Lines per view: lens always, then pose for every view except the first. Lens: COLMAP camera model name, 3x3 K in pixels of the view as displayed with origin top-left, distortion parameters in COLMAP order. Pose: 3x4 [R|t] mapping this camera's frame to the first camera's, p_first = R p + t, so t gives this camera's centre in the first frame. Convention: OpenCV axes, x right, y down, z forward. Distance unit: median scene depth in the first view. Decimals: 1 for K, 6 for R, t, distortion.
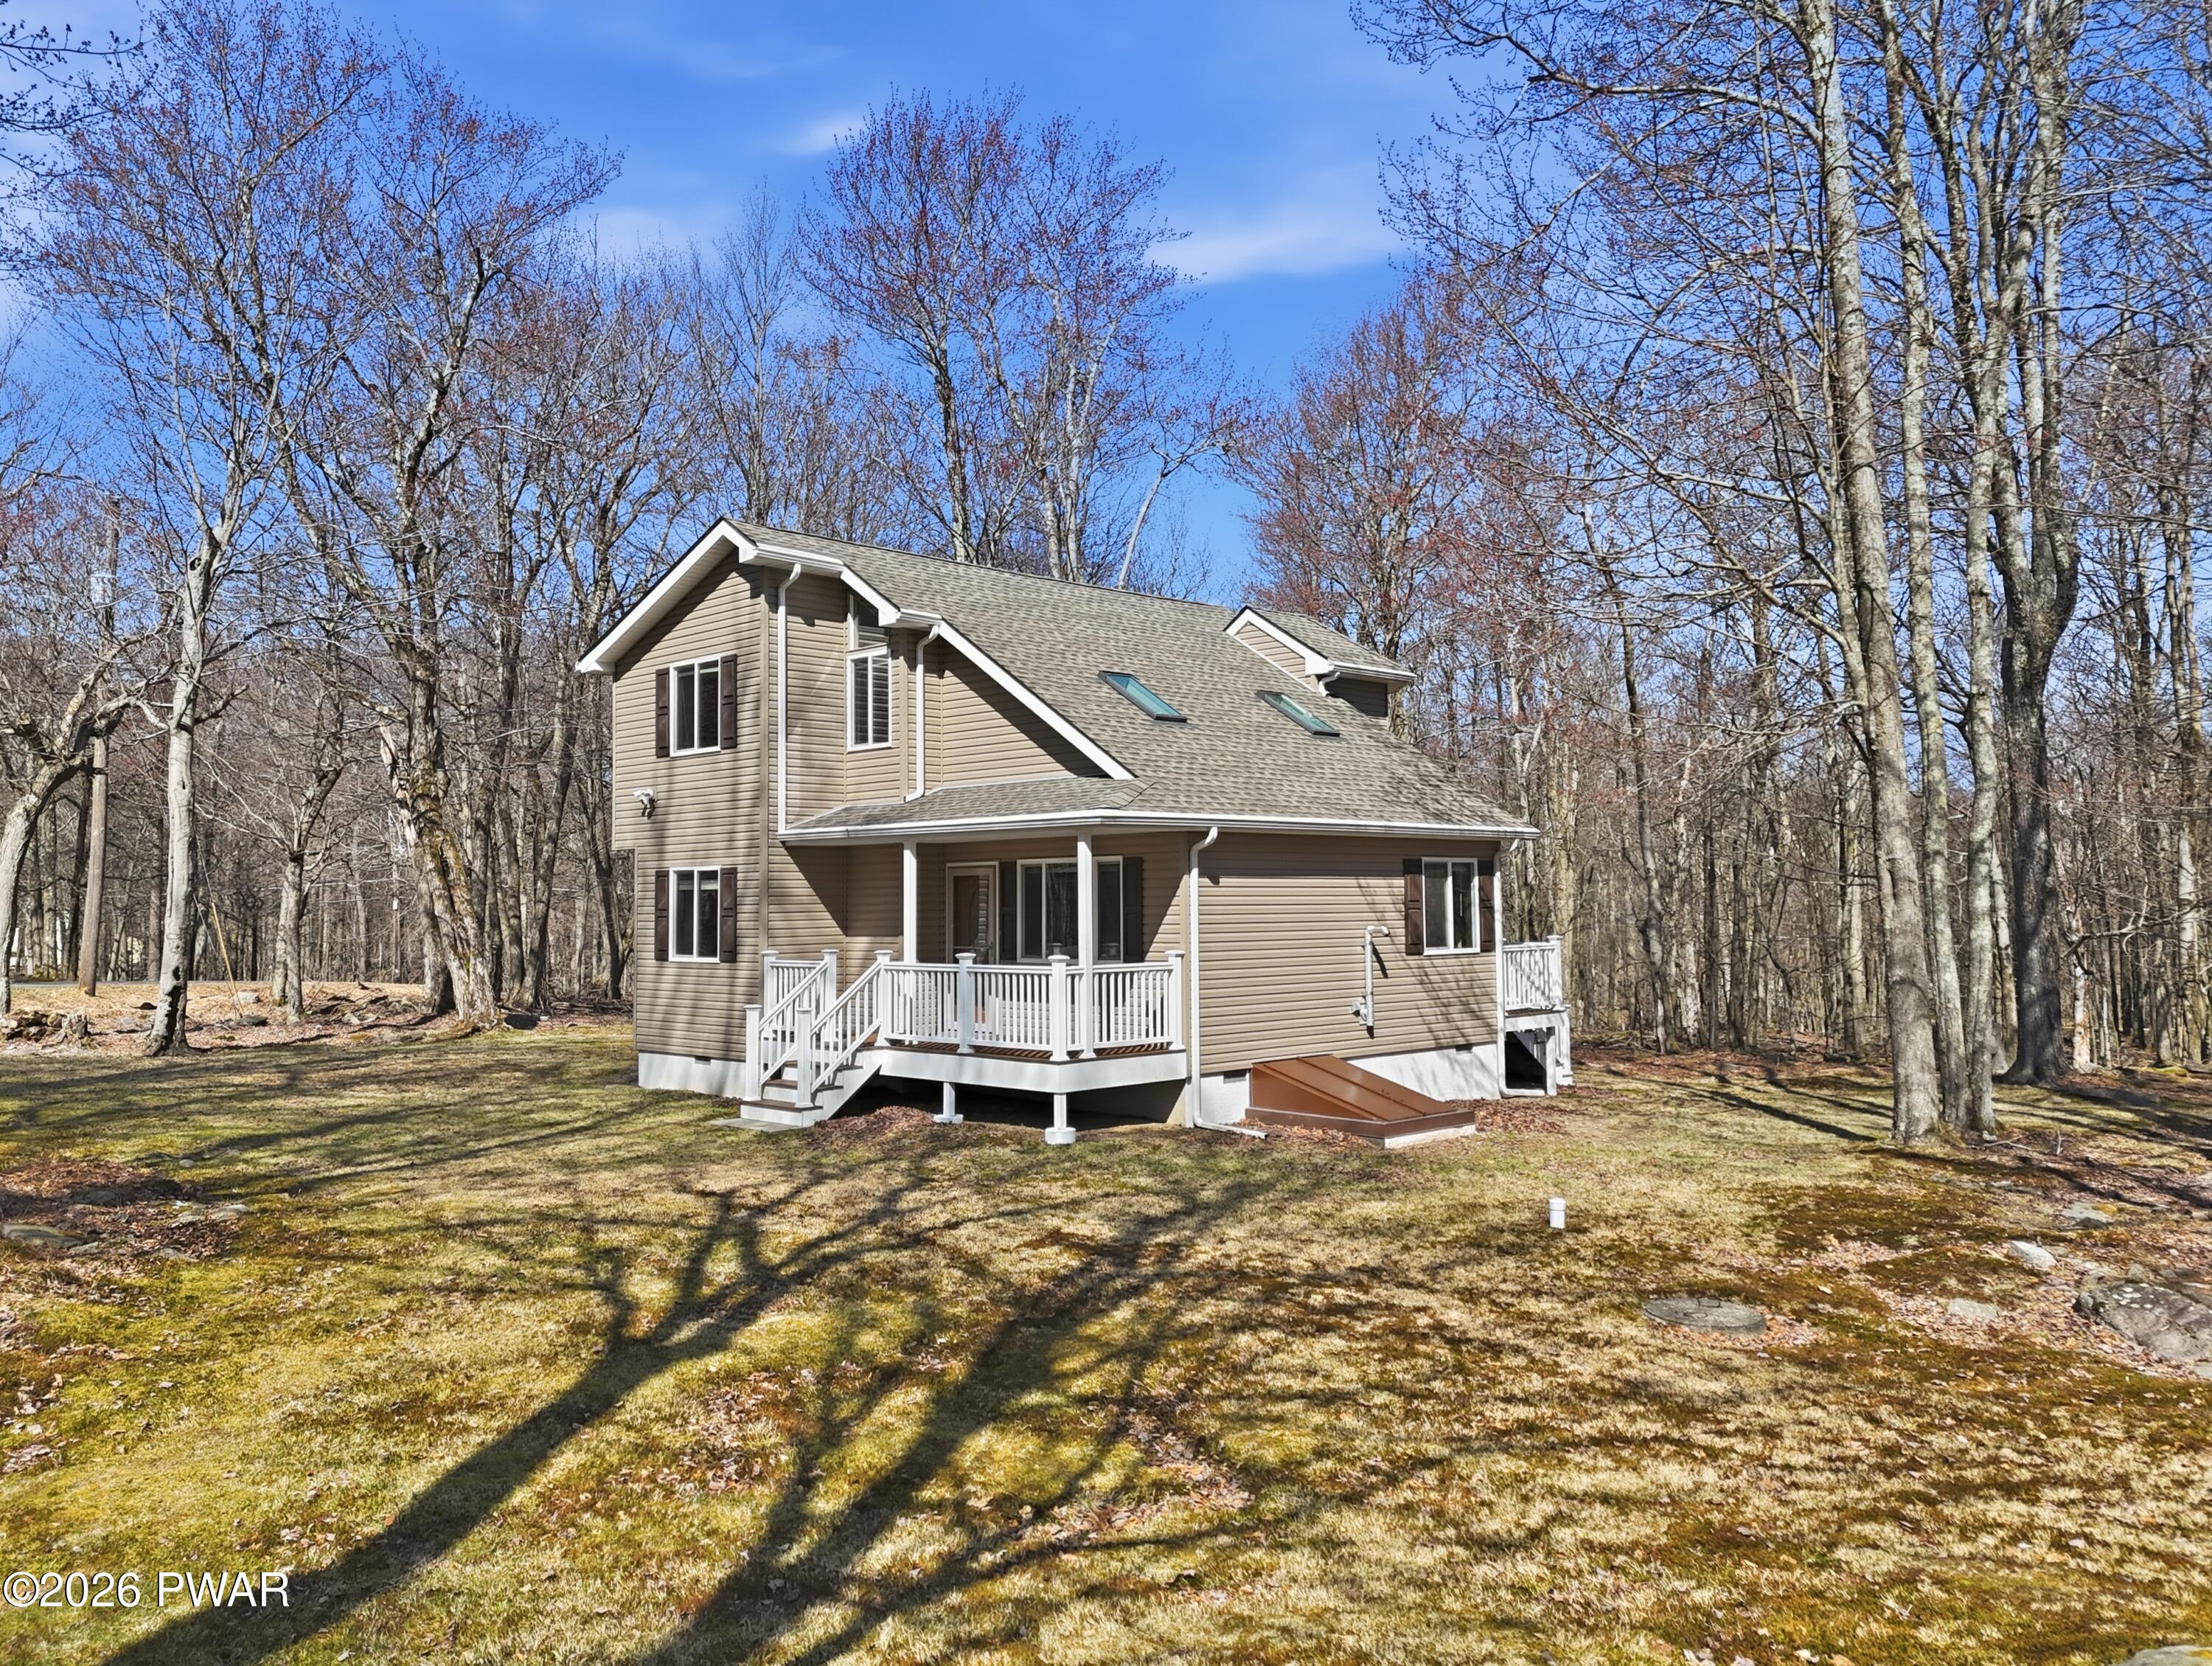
lens RADIAL K [[1689.6, 0, 1152.5], [0, 1689.6, 799.6], [0, 0, 1]] dist [0.040435, -0.000347]
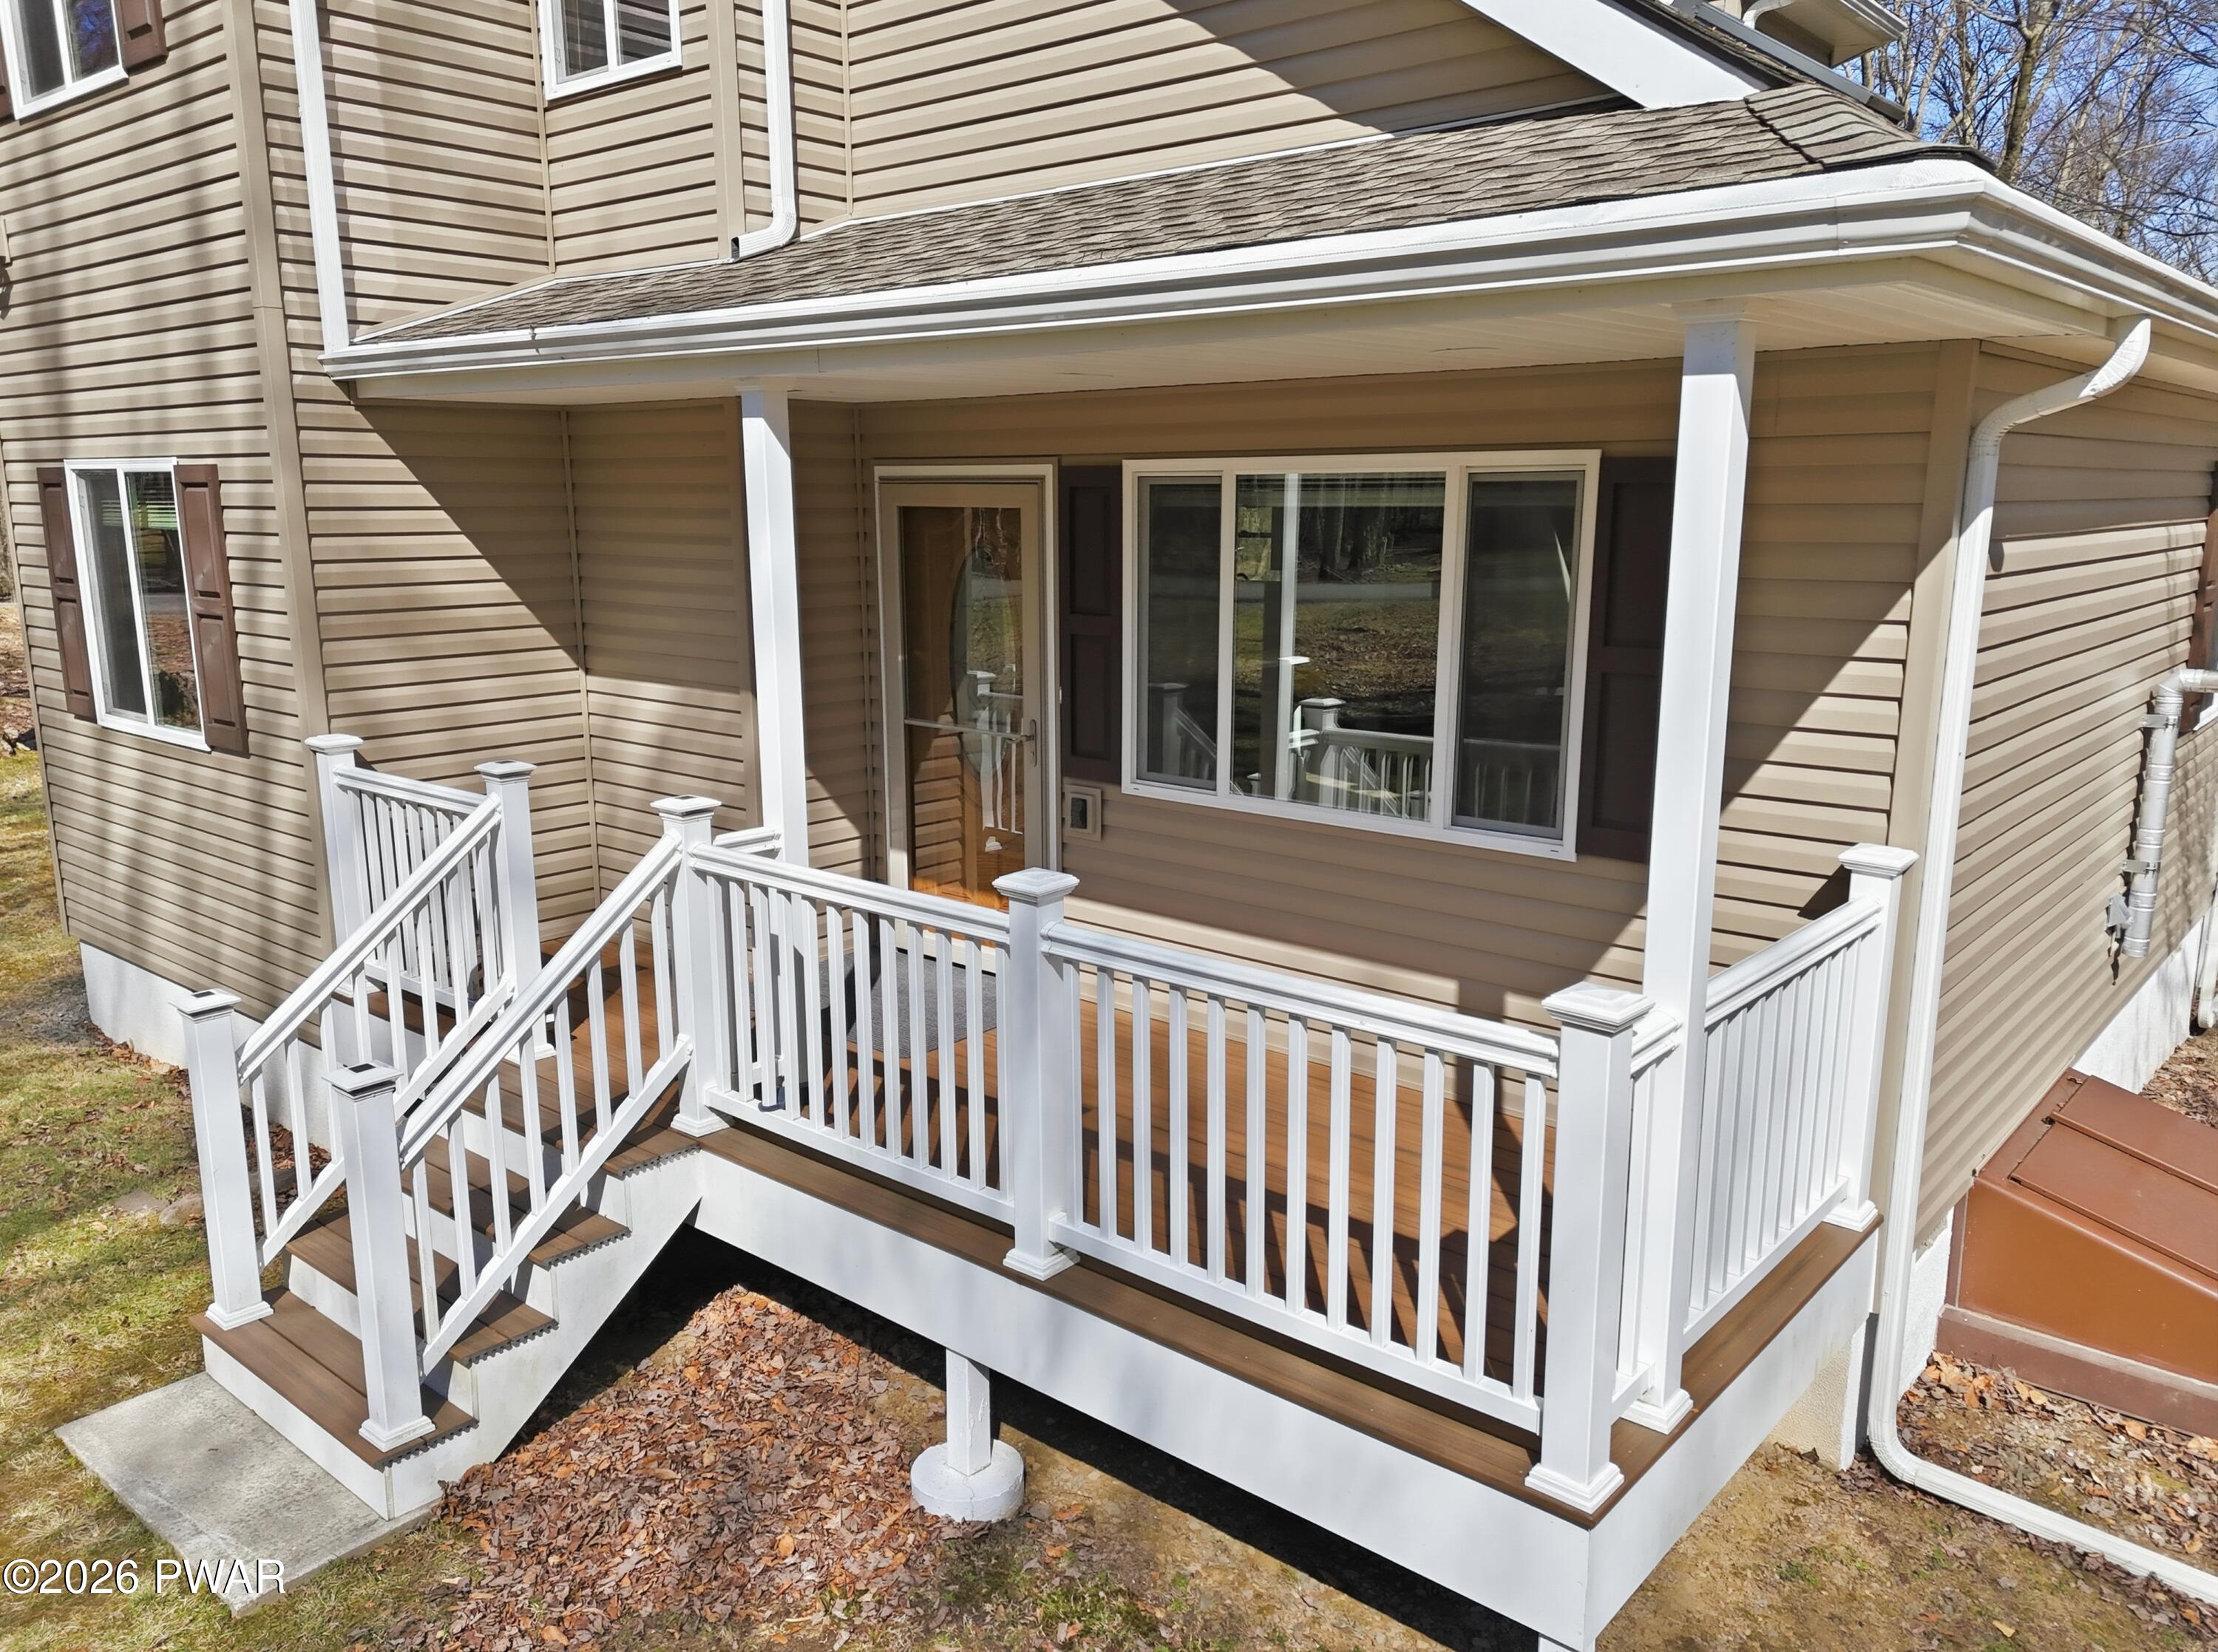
lens RADIAL K [[1652.6, 0, 1103.7], [0, 1652.6, 851.4], [0, 0, 1]] dist [0.070892, -0.063776]
pose [[0.997739, -0.003303, 0.067132, -0.099423], [-0.014884, 0.963139, 0.268591, 0.022444], [-0.065545, -0.268983, 0.960912, 0.666155]]
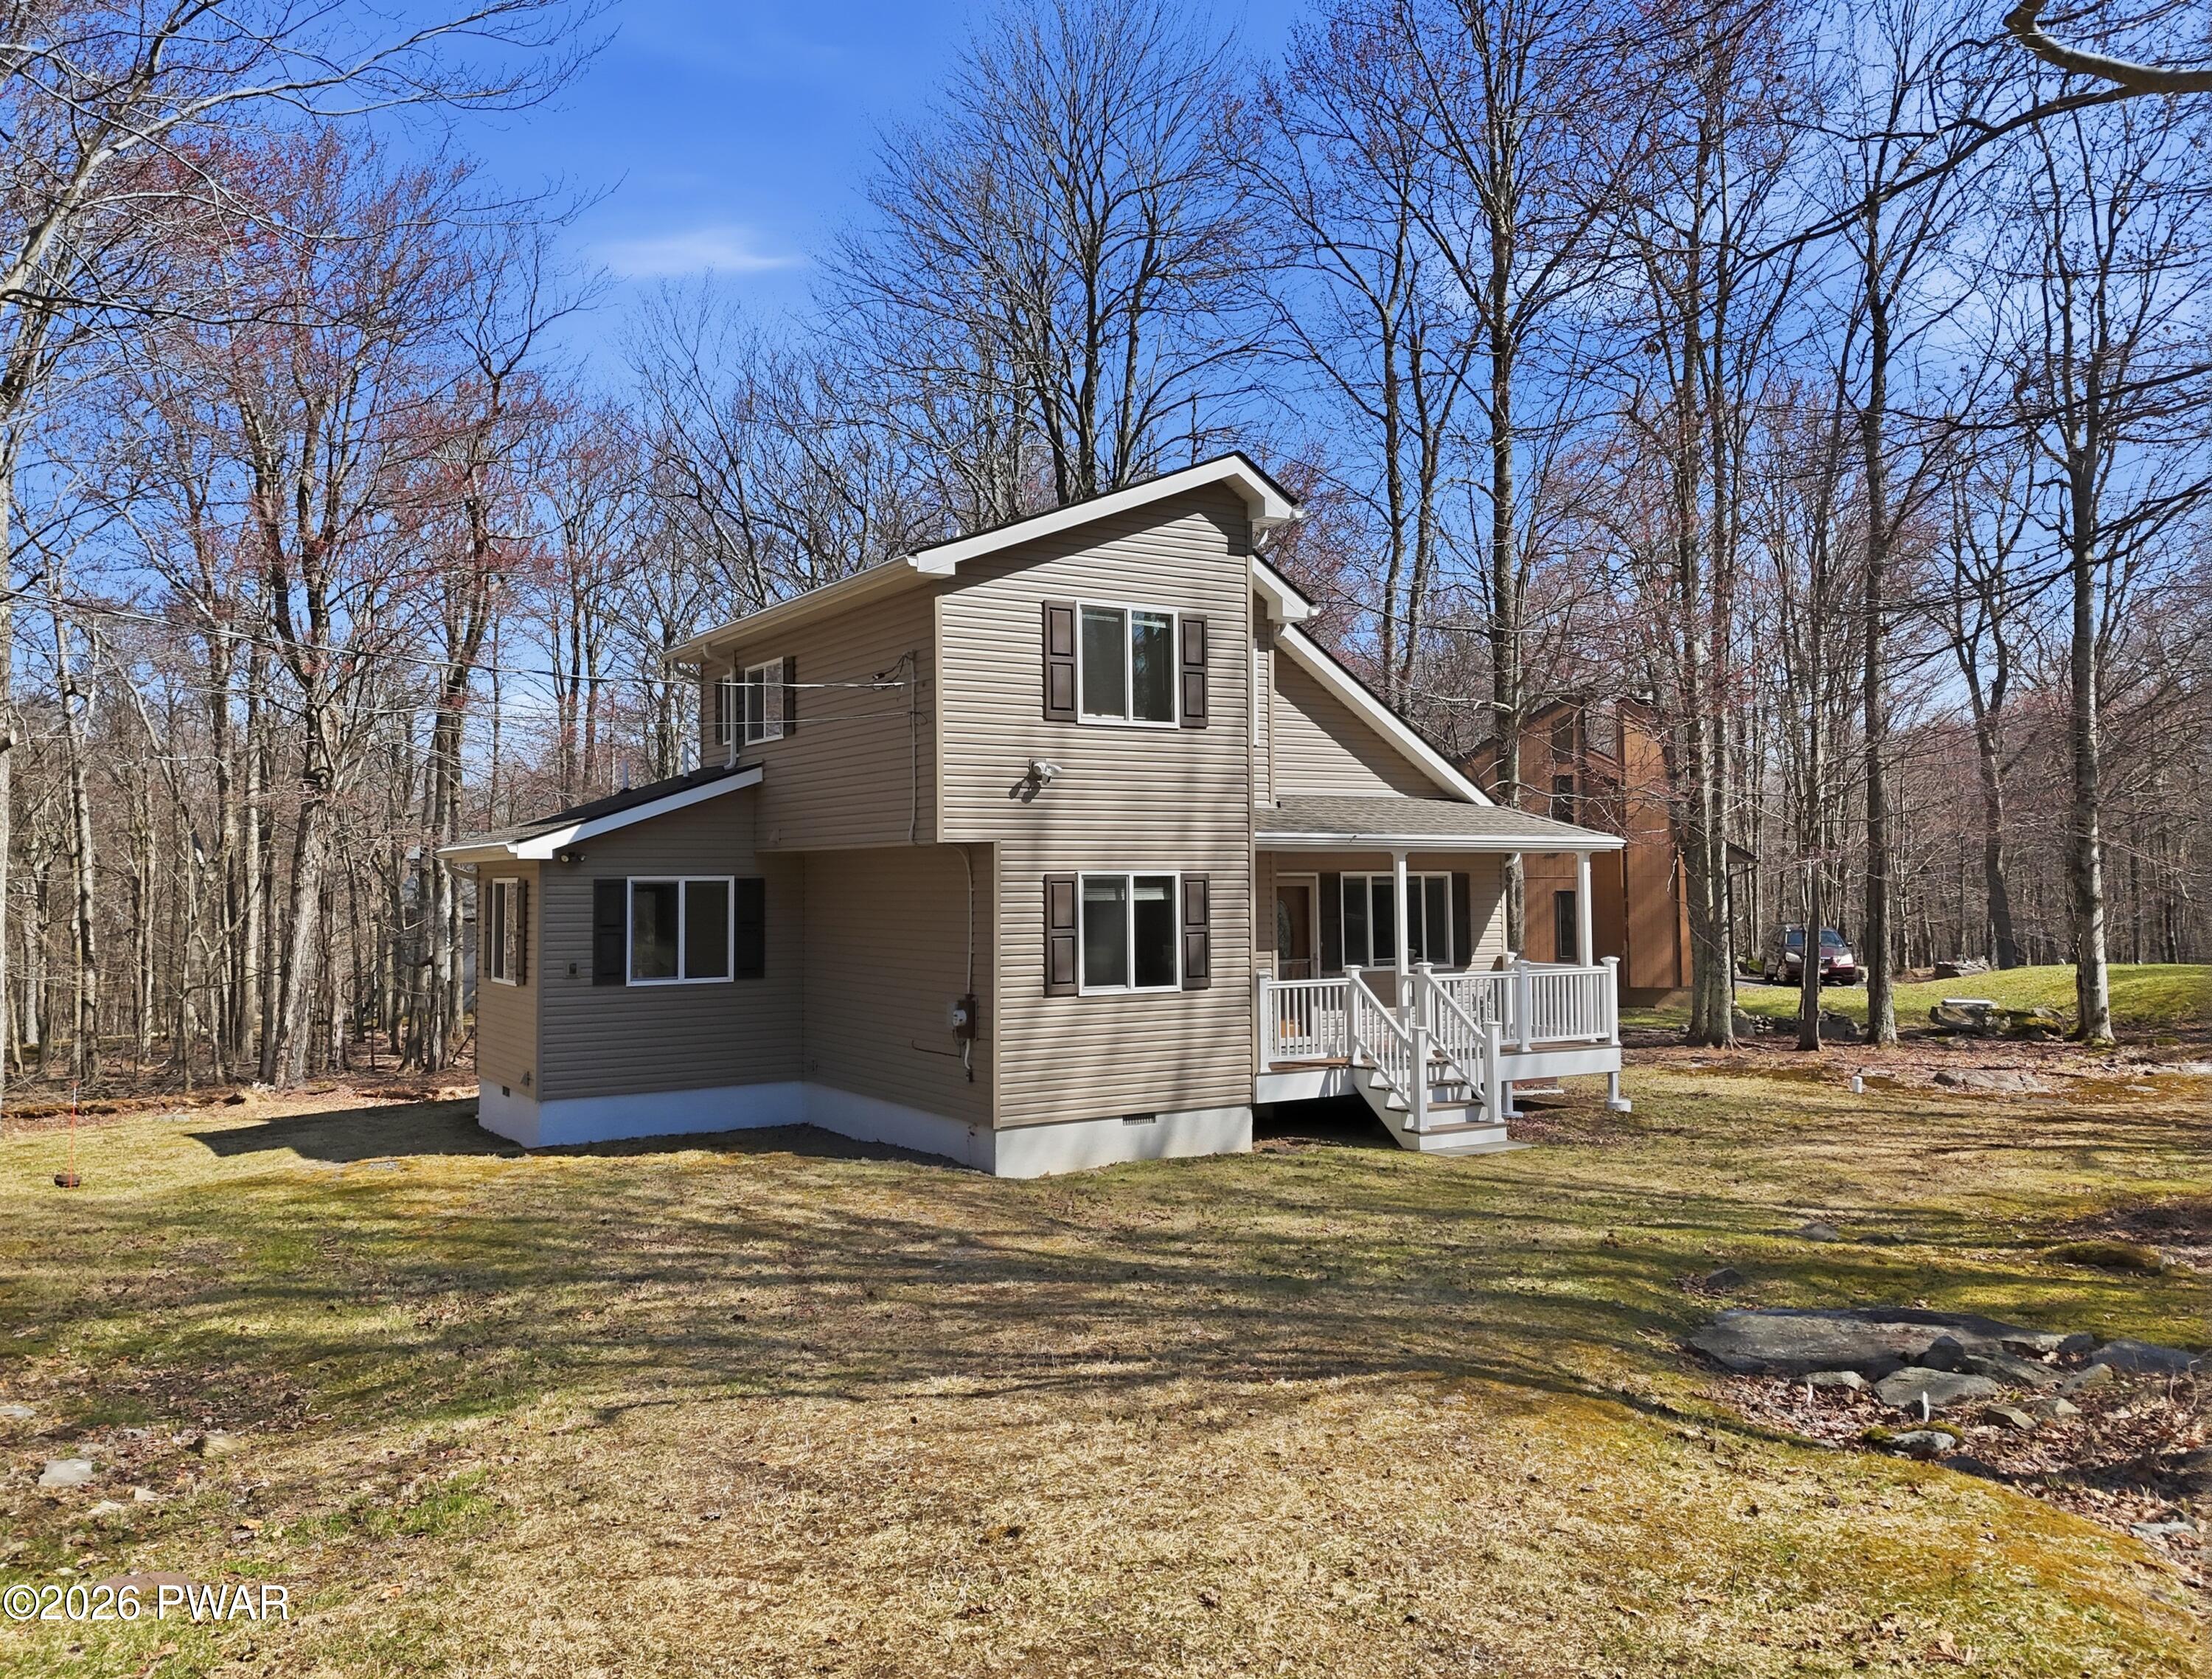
lens RADIAL K [[1745.9, 0, 1106.6], [0, 1745.9, 797.2], [0, 0, 1]] dist [0.092868, 0.000620]
pose [[0.225121, 0.058161, 0.972593, -1.092576], [-0.052647, 0.997485, -0.047463, 0.046069], [-0.972907, -0.040519, 0.227616, 0.860000]]
